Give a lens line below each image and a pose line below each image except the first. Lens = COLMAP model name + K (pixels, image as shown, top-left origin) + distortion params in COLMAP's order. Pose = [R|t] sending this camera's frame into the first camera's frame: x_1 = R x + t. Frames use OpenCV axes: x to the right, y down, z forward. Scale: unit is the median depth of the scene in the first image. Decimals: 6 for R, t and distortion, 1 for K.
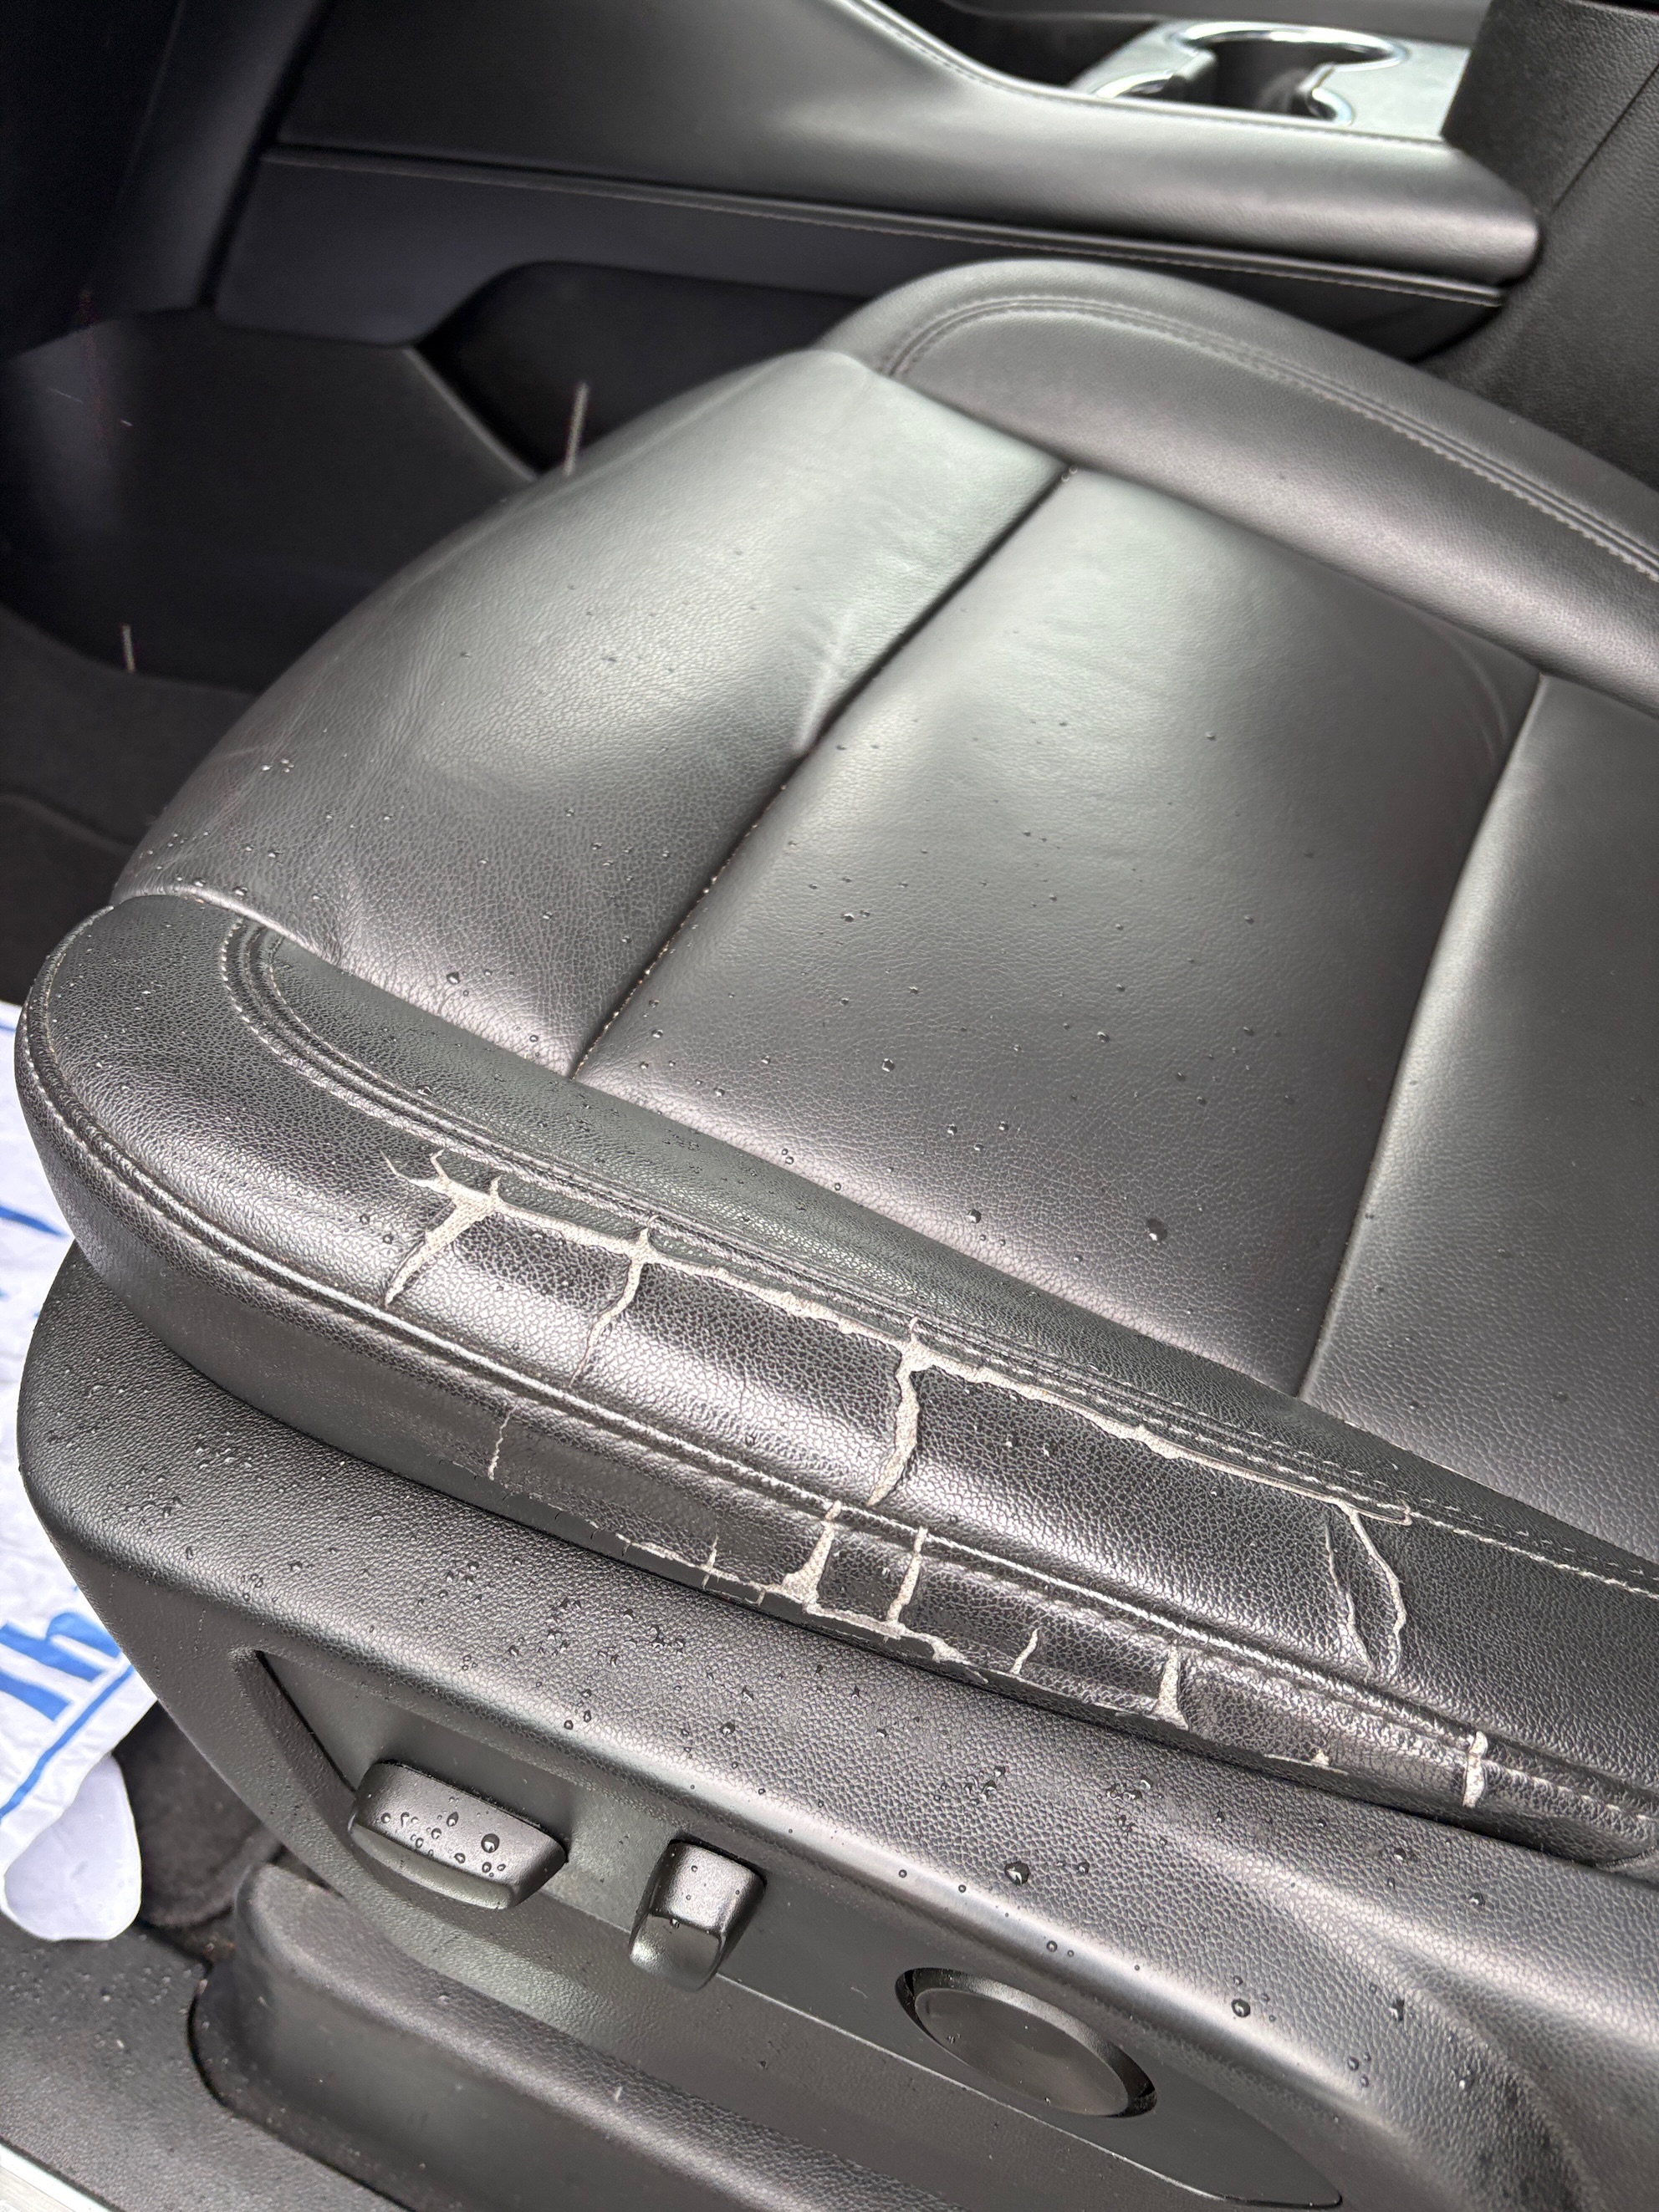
lens RADIAL K [[1689.1, 0, 836.2], [0, 1689.1, 1098.6], [0, 0, 1]] dist [0.024543, 0.023085]
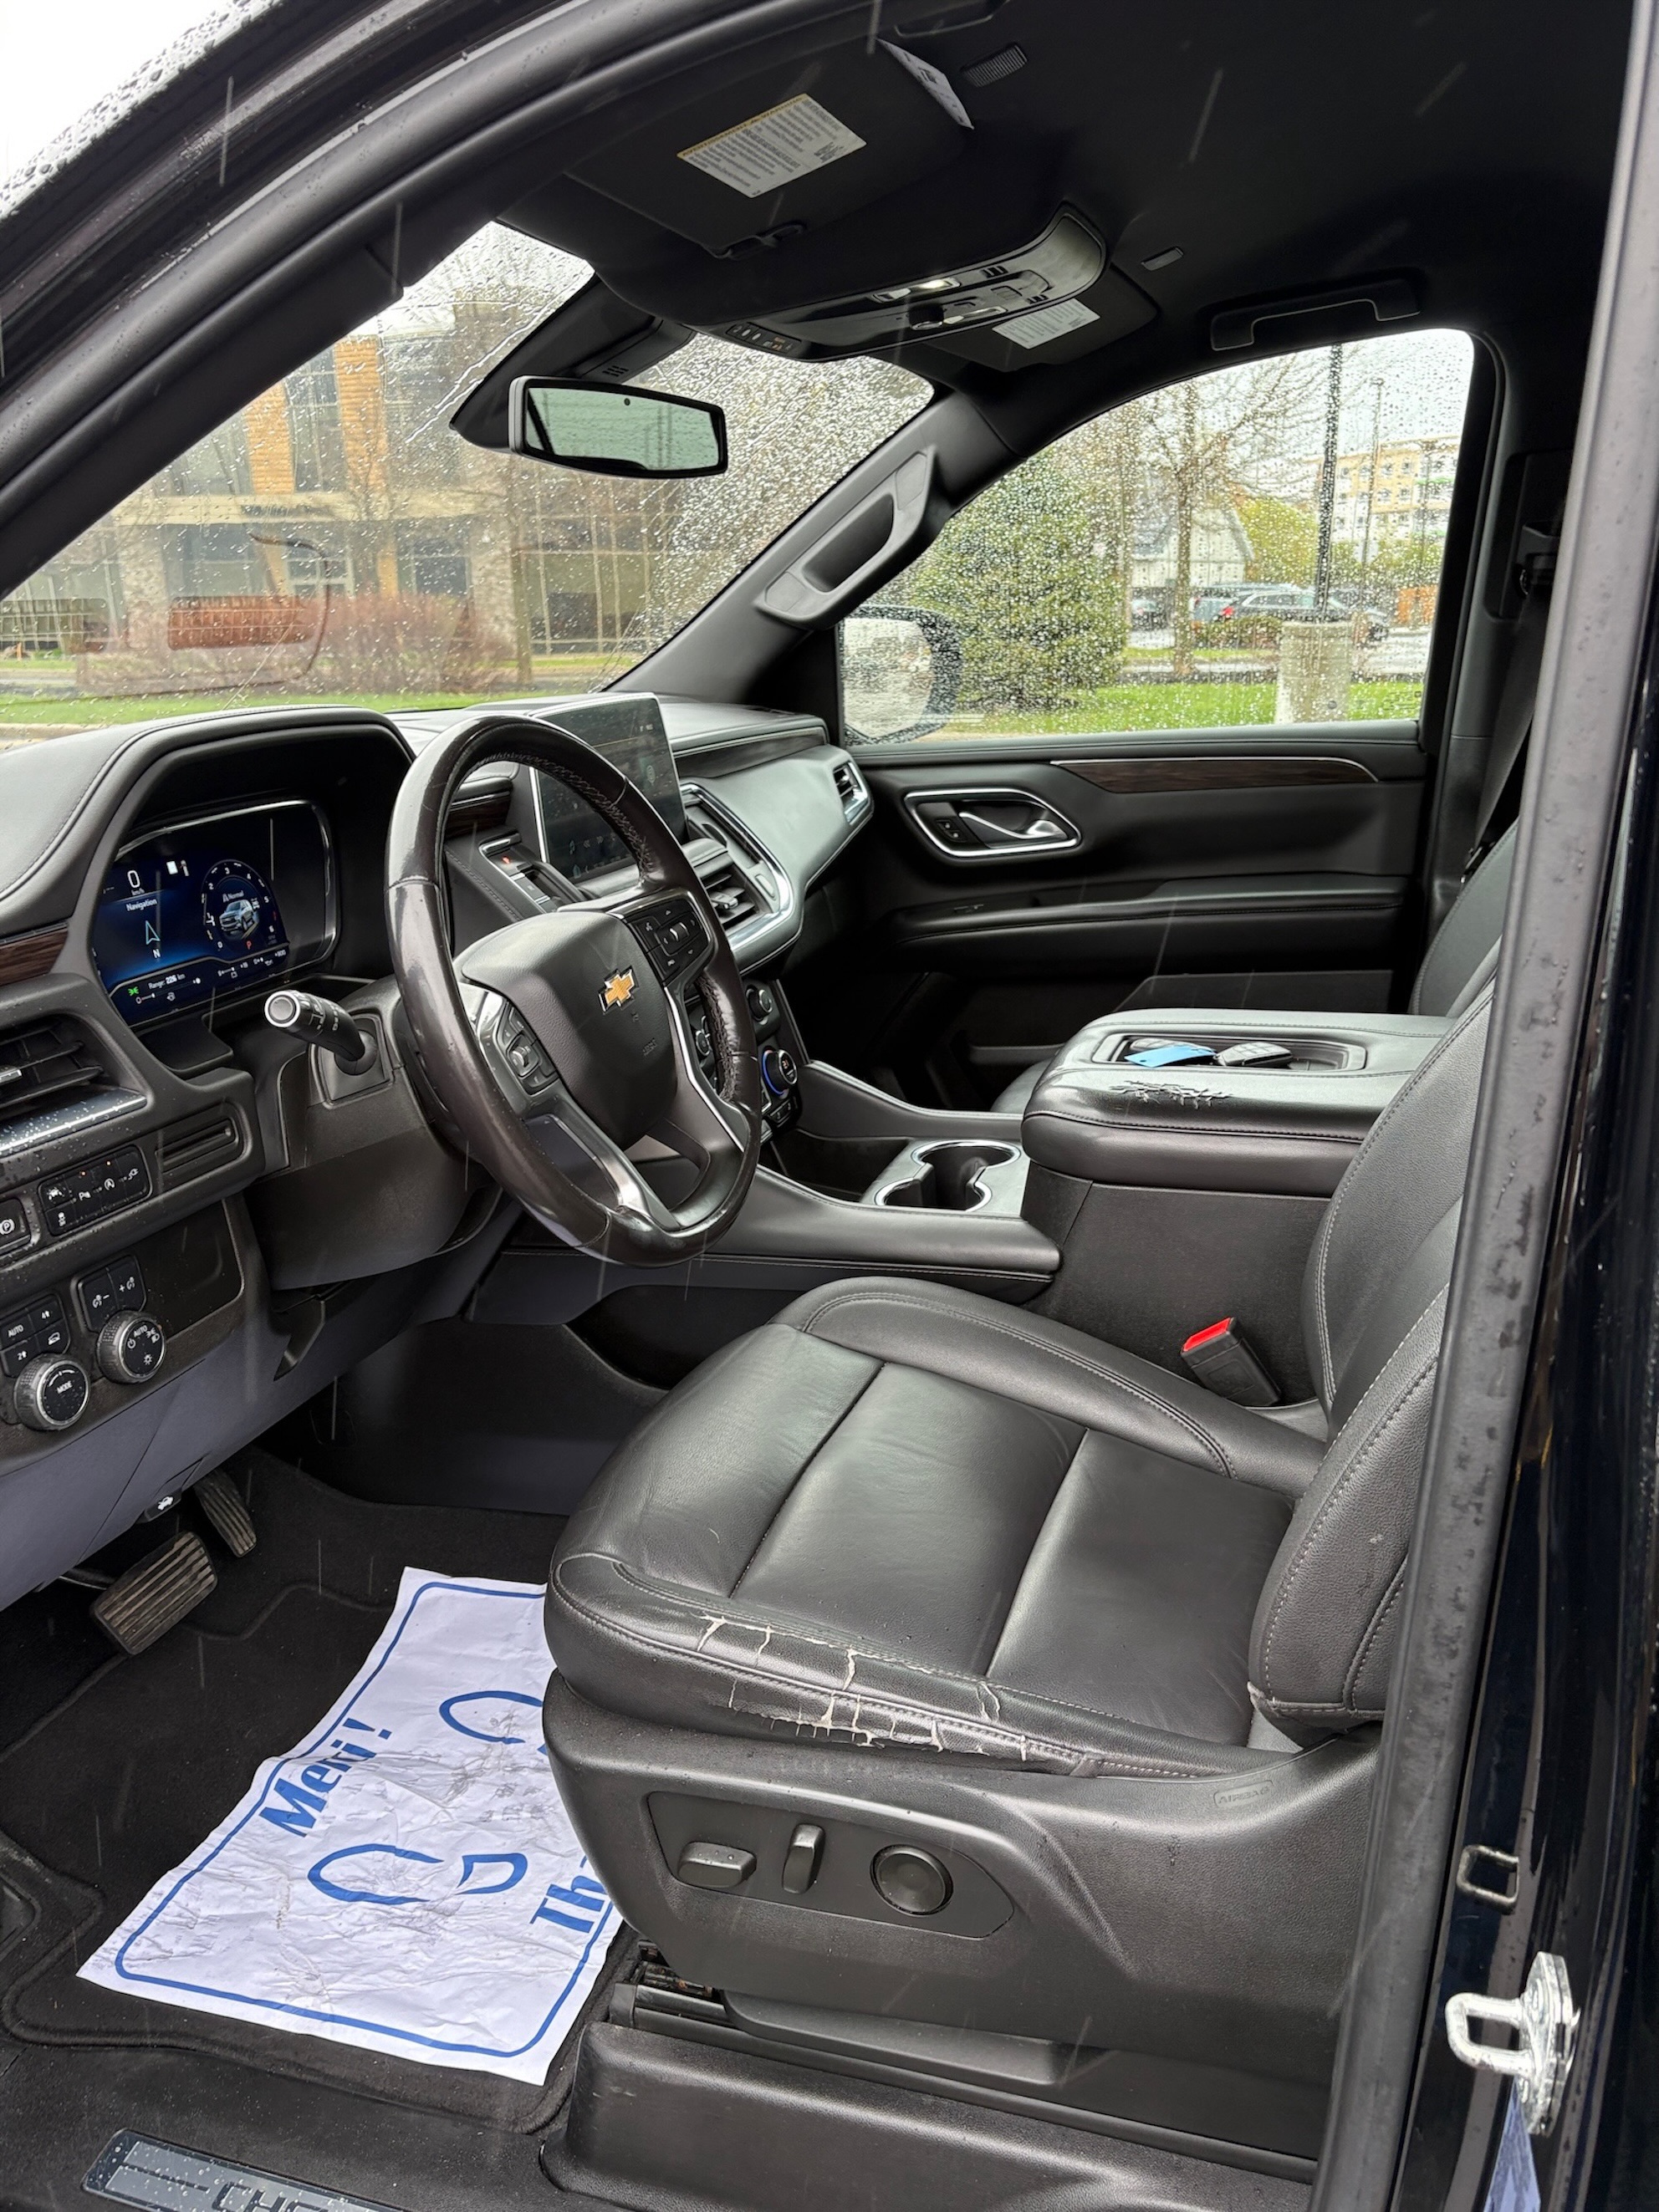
lens RADIAL K [[1689.1, 0, 816.0], [0, 1689.1, 1098.5], [0, 0, 1]] dist [0.024543, 0.023085]
pose [[0.994212, -0.089644, 0.059211, -0.074833], [0.106571, 0.892626, -0.438020, 0.380319], [-0.013587, 0.441795, 0.897013, -1.507062]]
